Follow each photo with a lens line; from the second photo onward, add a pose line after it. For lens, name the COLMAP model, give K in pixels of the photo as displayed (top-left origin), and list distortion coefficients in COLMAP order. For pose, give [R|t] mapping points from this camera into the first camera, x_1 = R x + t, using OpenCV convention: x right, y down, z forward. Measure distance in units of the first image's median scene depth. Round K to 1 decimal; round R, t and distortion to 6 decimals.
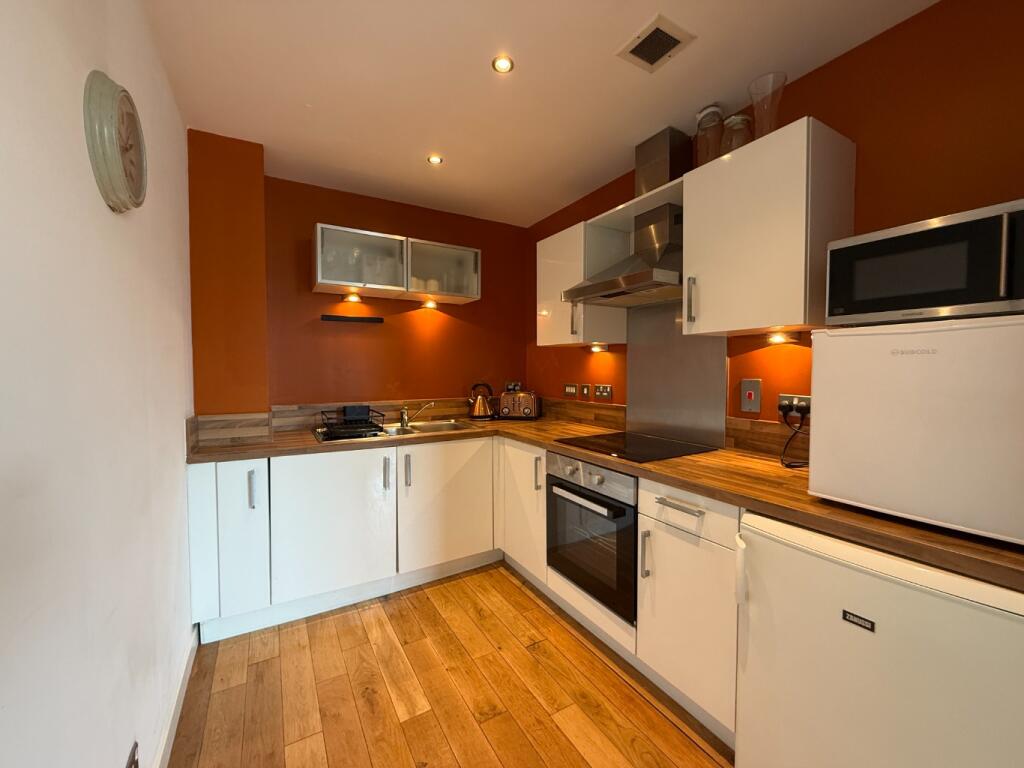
lens RADIAL K [[407.8, 0, 507.9], [0, 407.8, 385.2], [0, 0, 1]] dist [0.001908, 0.000032]
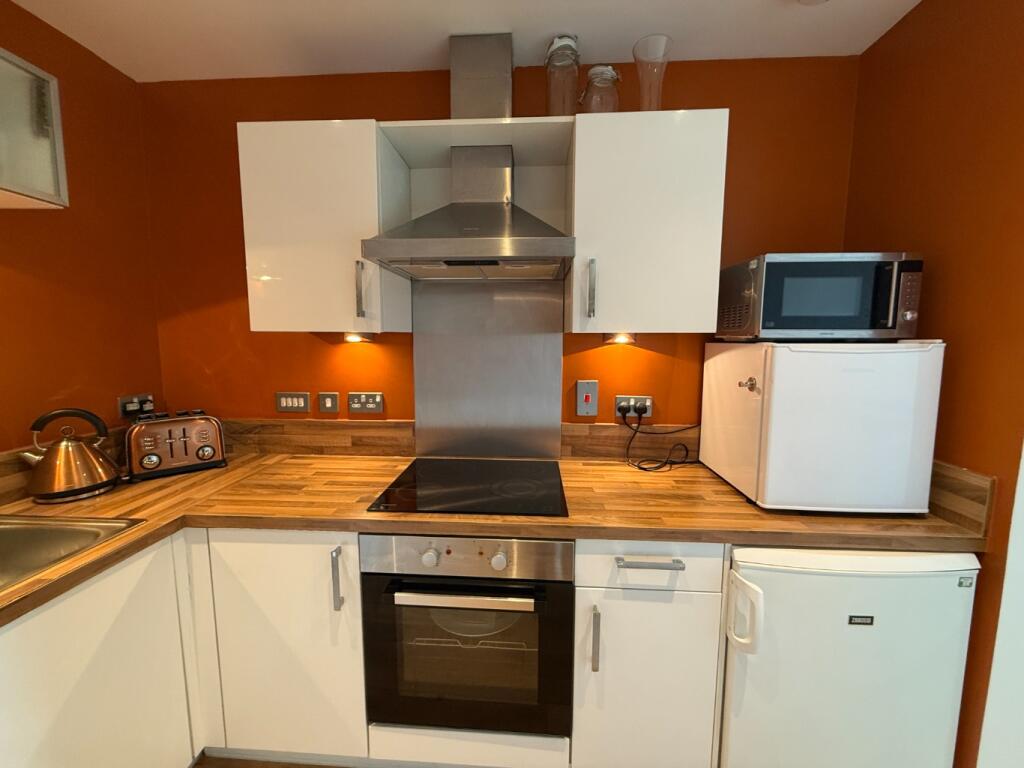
lens RADIAL K [[407.8, 0, 511.5], [0, 407.8, 384.9], [0, 0, 1]] dist [0.001908, 0.000032]
pose [[0.552482, -0.090879, 0.828556, -0.225933], [0.032070, 0.995620, 0.087819, -0.078003], [-0.832907, -0.021947, 0.552977, 0.535850]]
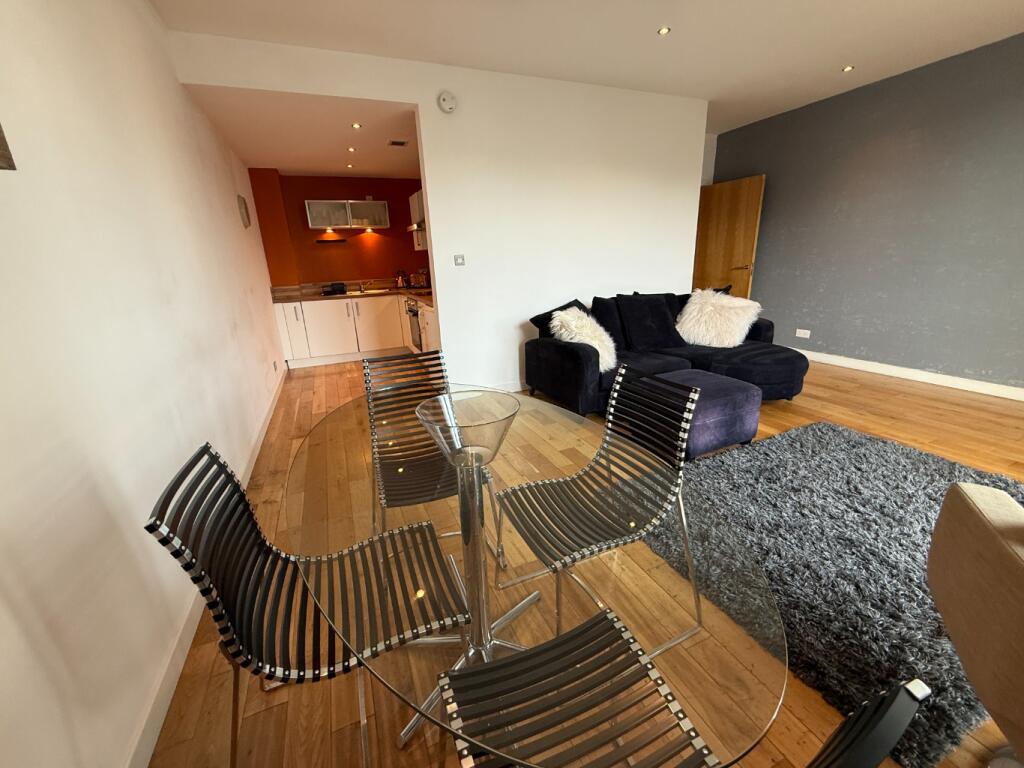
lens RADIAL K [[407.8, 0, 510.2], [0, 407.8, 379.9], [0, 0, 1]] dist [0.001908, 0.000032]
pose [[0.993436, -0.007565, -0.114136, 0.977914], [0.036211, 0.967294, 0.251060, 0.045037], [0.108504, -0.253545, 0.961219, -1.404742]]
